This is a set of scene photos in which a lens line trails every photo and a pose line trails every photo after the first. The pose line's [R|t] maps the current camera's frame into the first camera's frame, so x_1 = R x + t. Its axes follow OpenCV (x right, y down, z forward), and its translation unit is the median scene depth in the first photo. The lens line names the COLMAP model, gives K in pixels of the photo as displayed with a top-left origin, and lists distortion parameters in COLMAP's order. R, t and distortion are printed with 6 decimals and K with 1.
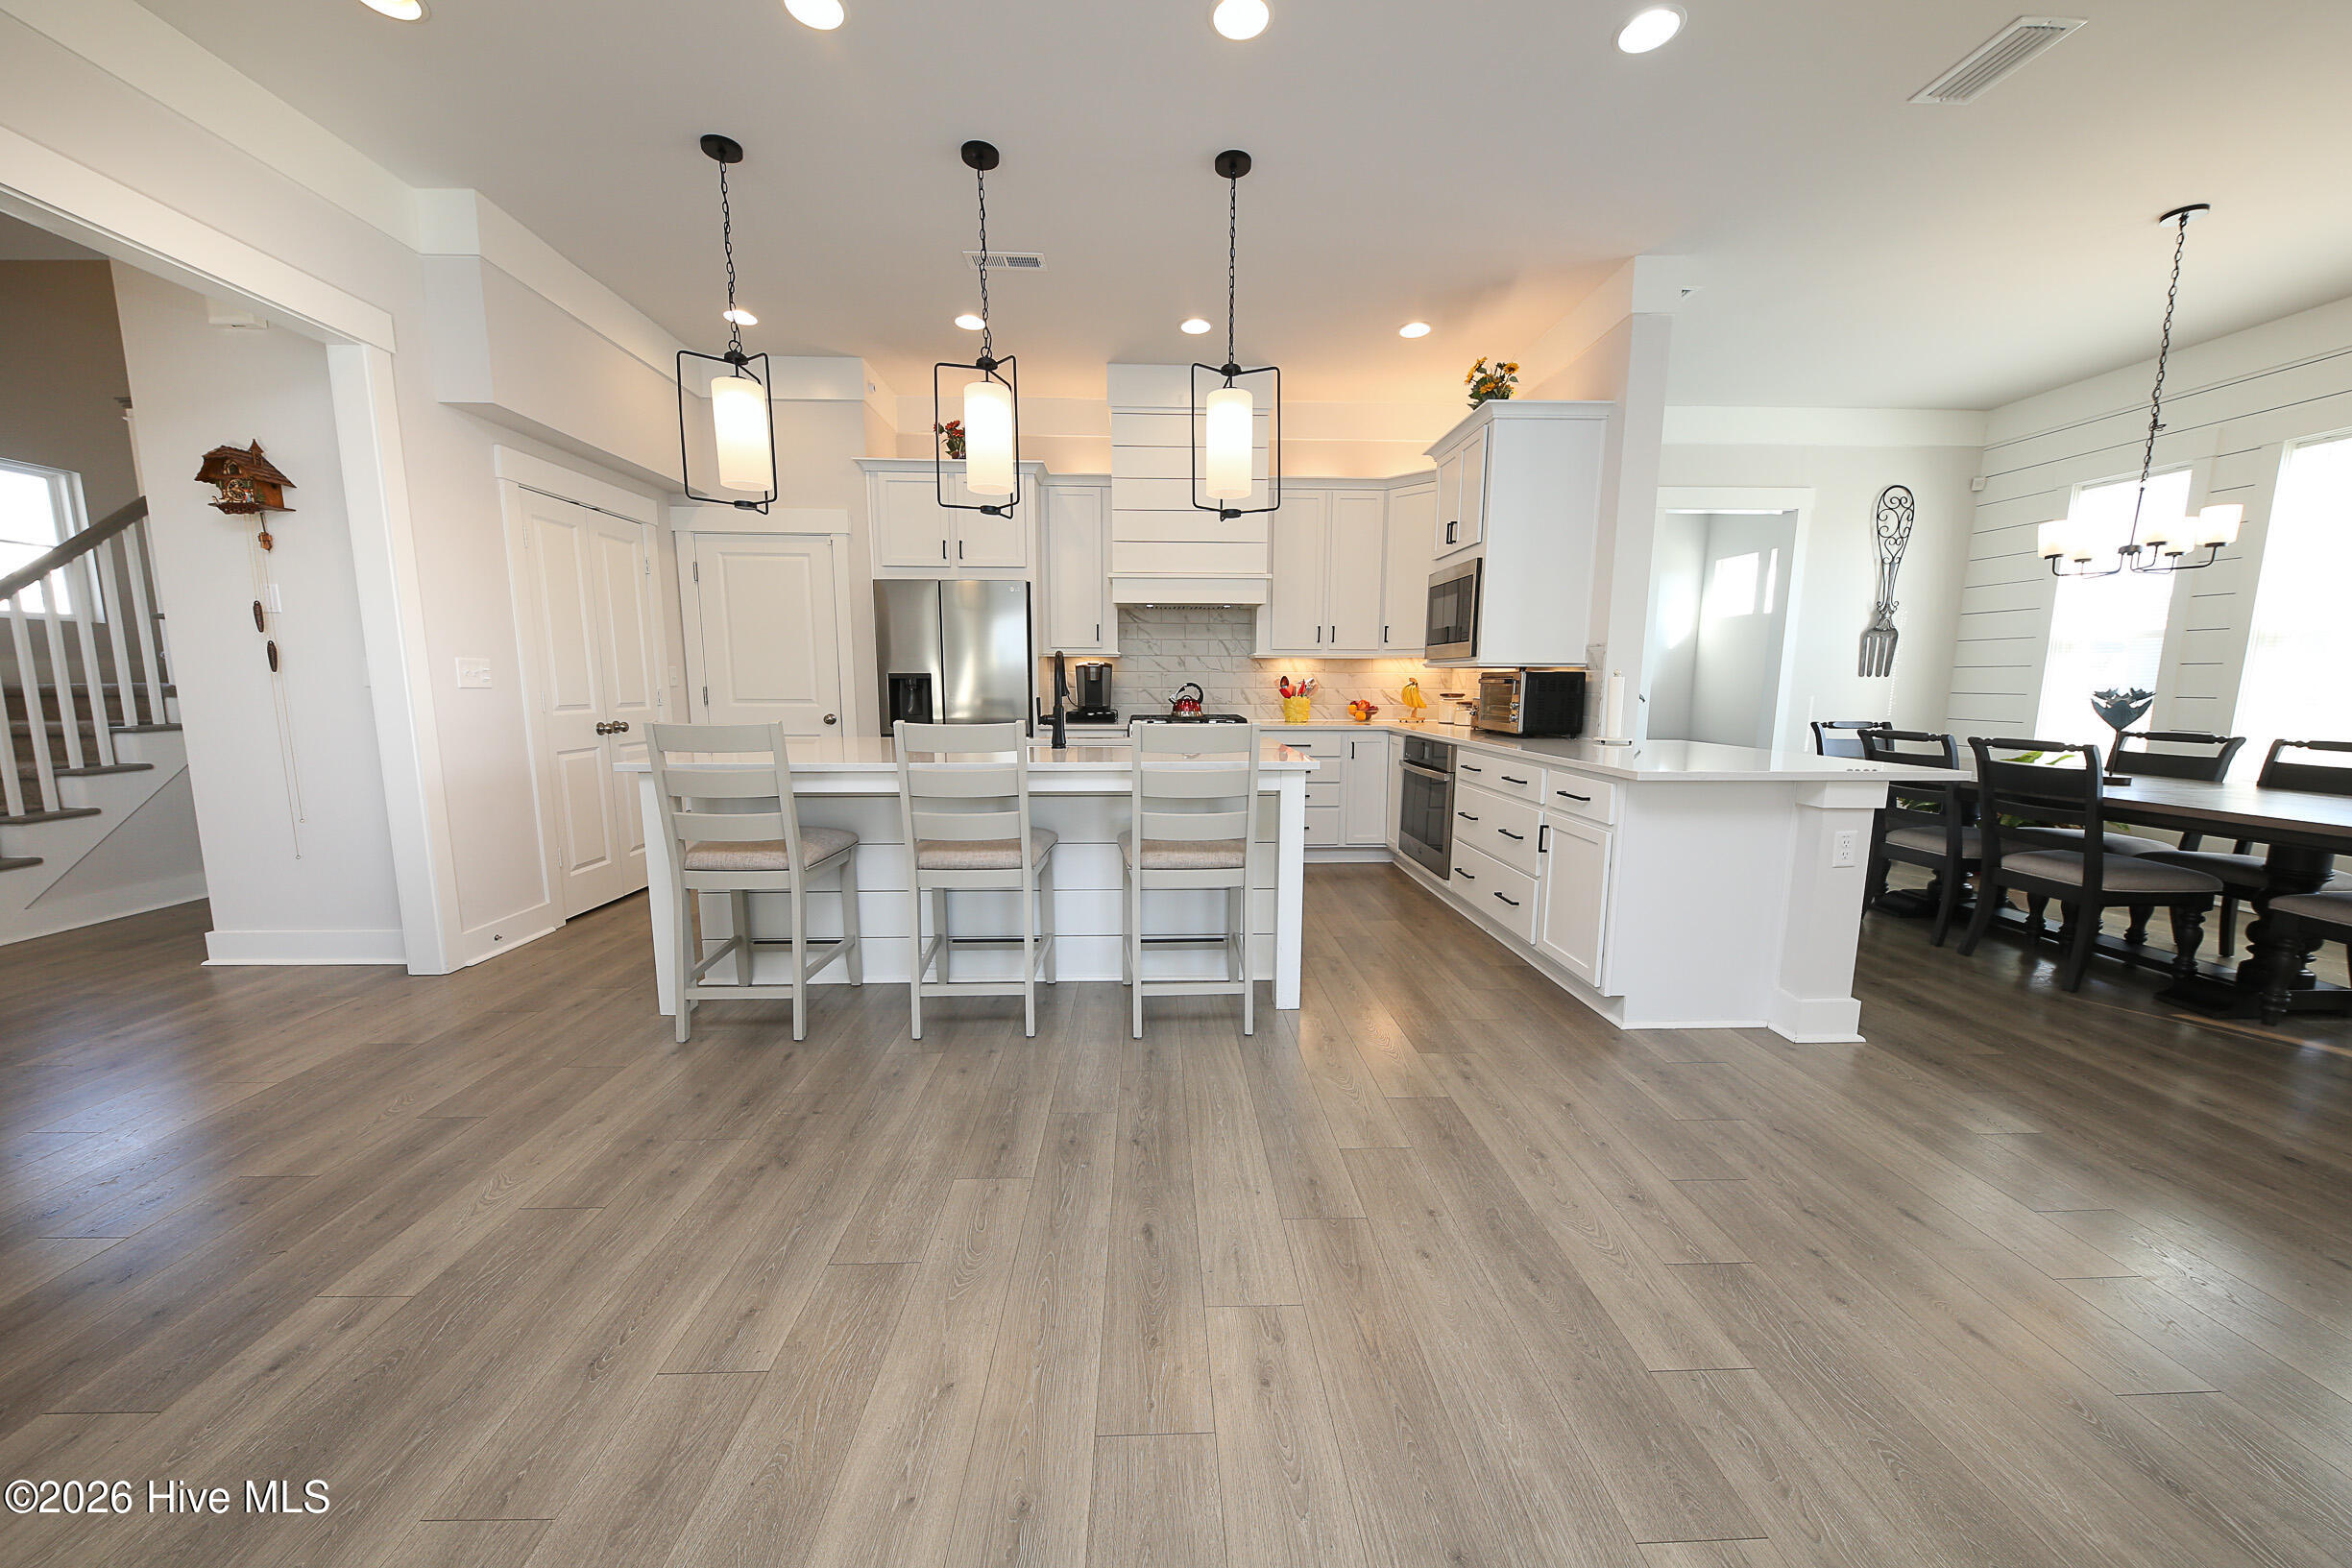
lens RADIAL K [[810.5, 0, 1162.5], [0, 810.5, 794.4], [0, 0, 1]] dist [0.001745, -0.003379]
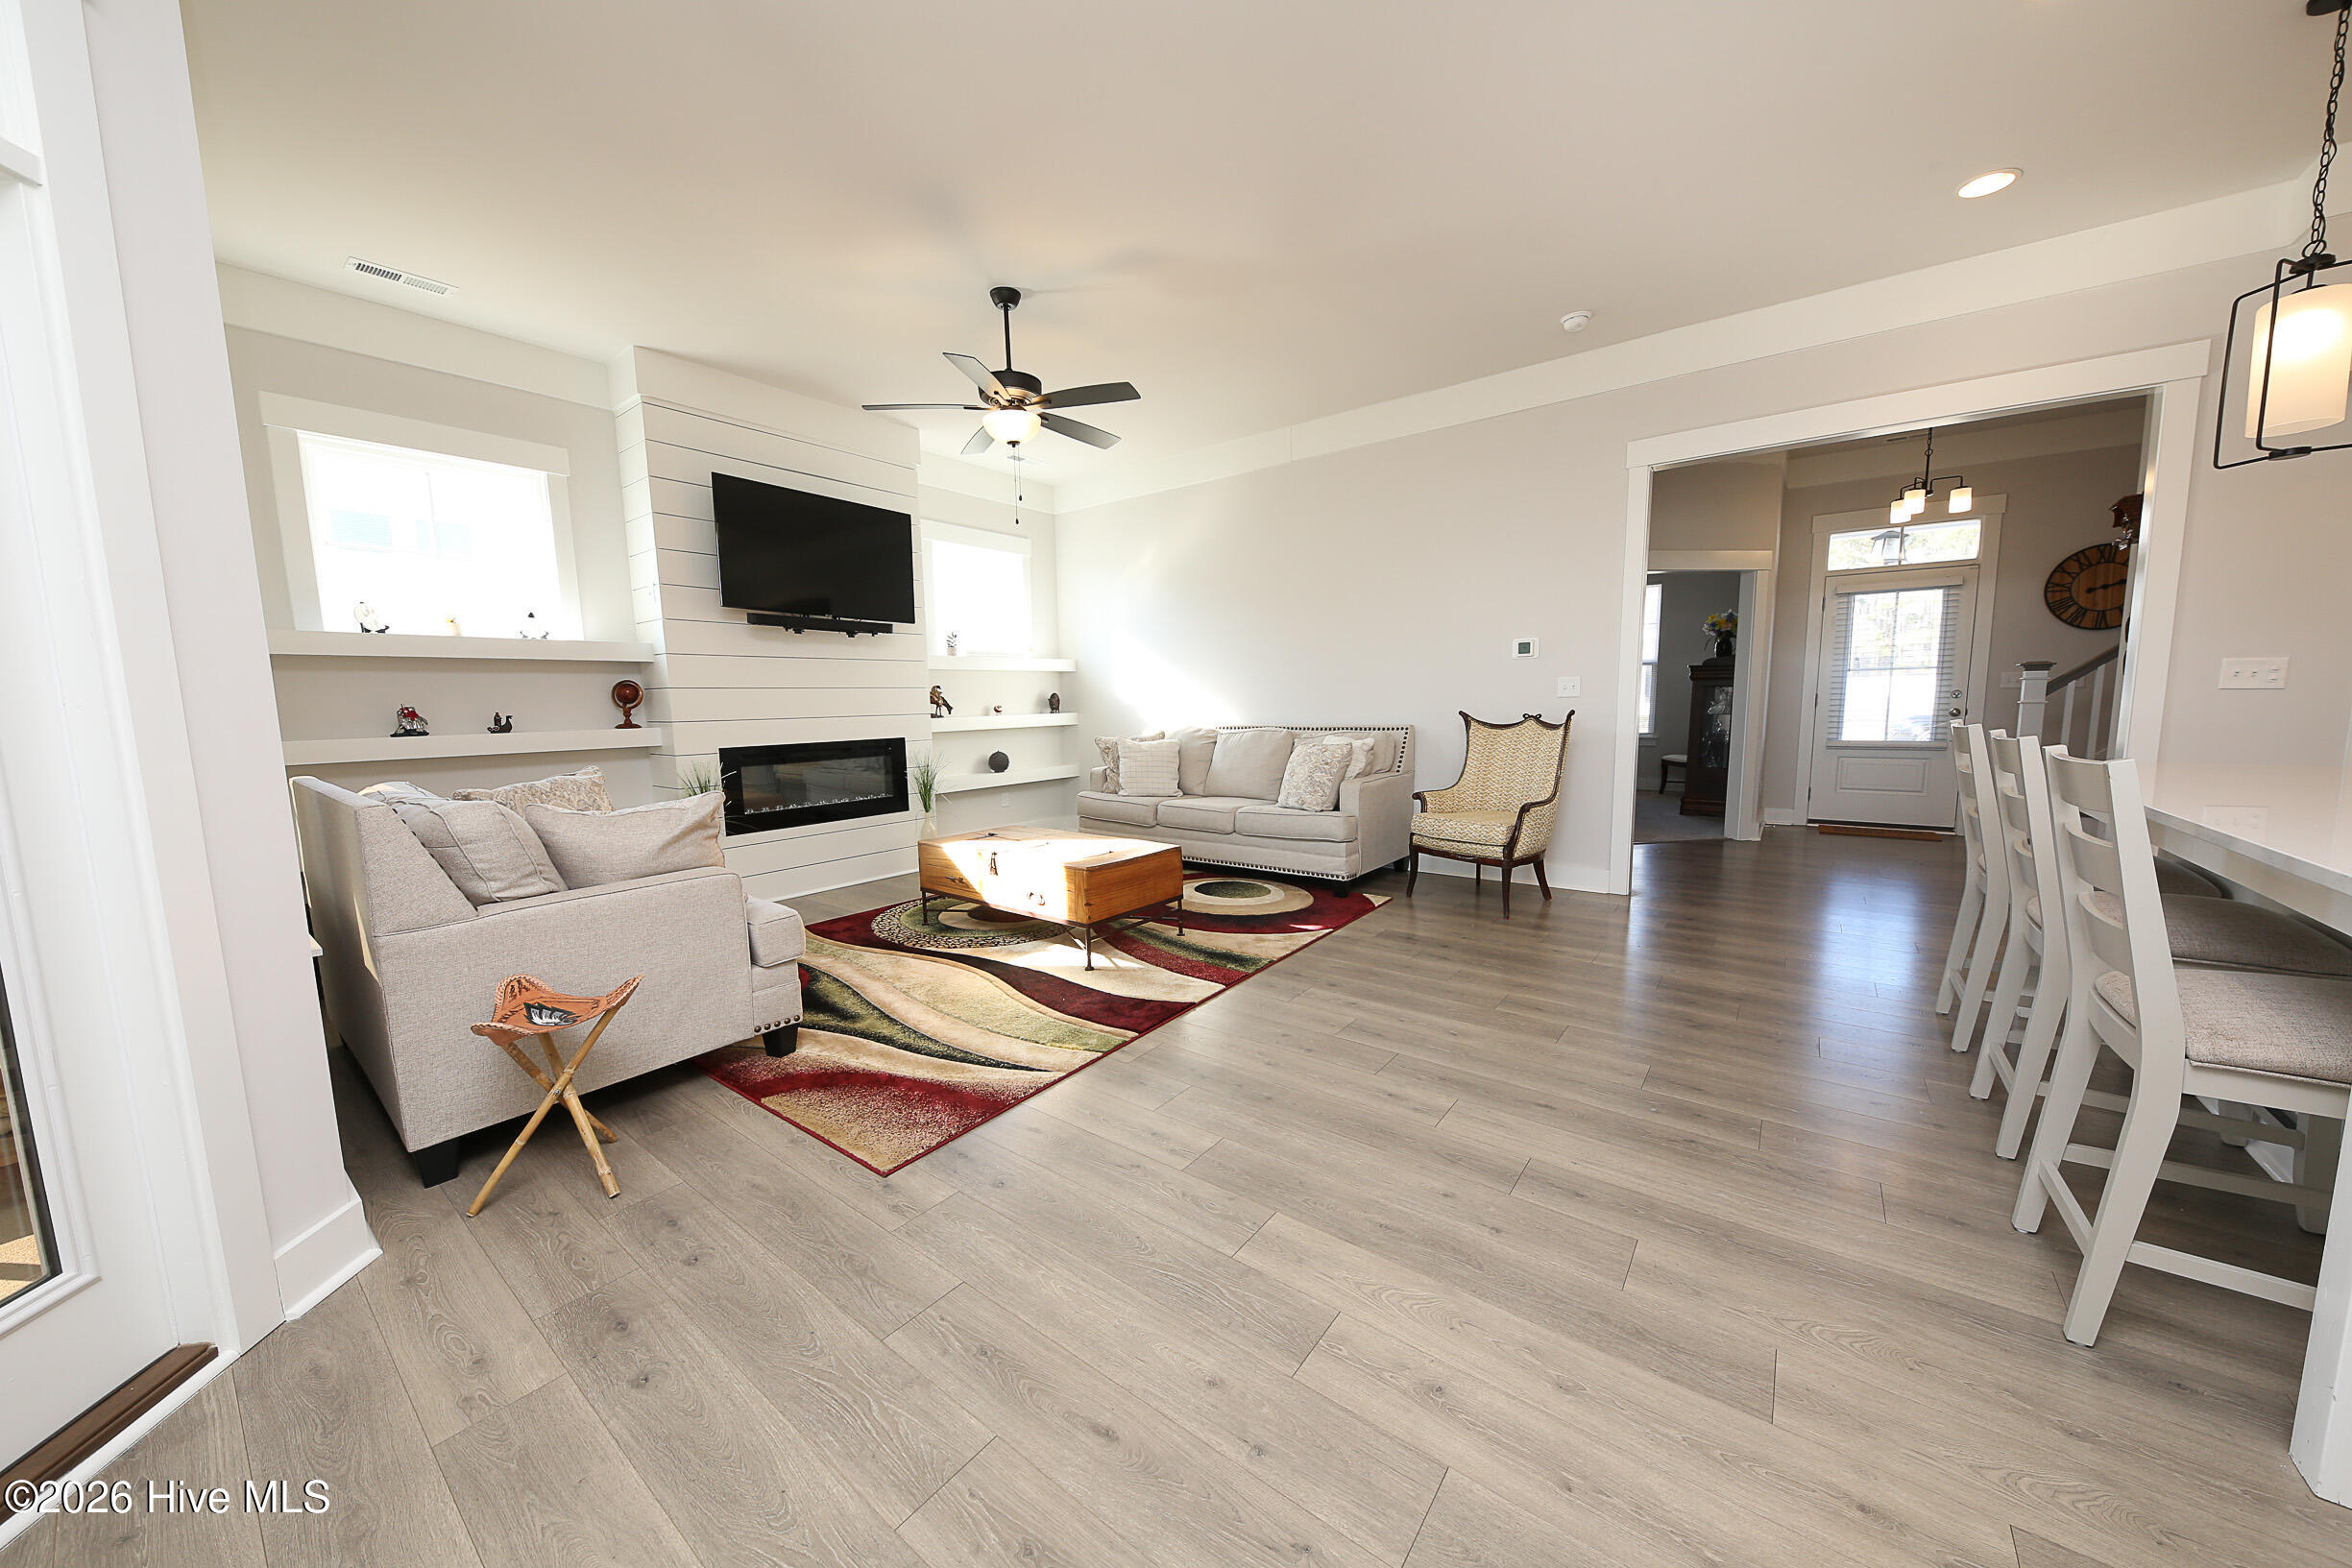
lens RADIAL K [[810.5, 0, 1168.5], [0, 810.5, 794.4], [0, 0, 1]] dist [0.001745, -0.003379]
pose [[-0.640027, 0.100389, -0.761766, 0.657408], [-0.091052, 0.974533, 0.204929, -0.084133], [0.762938, 0.200520, -0.614587, 0.611733]]
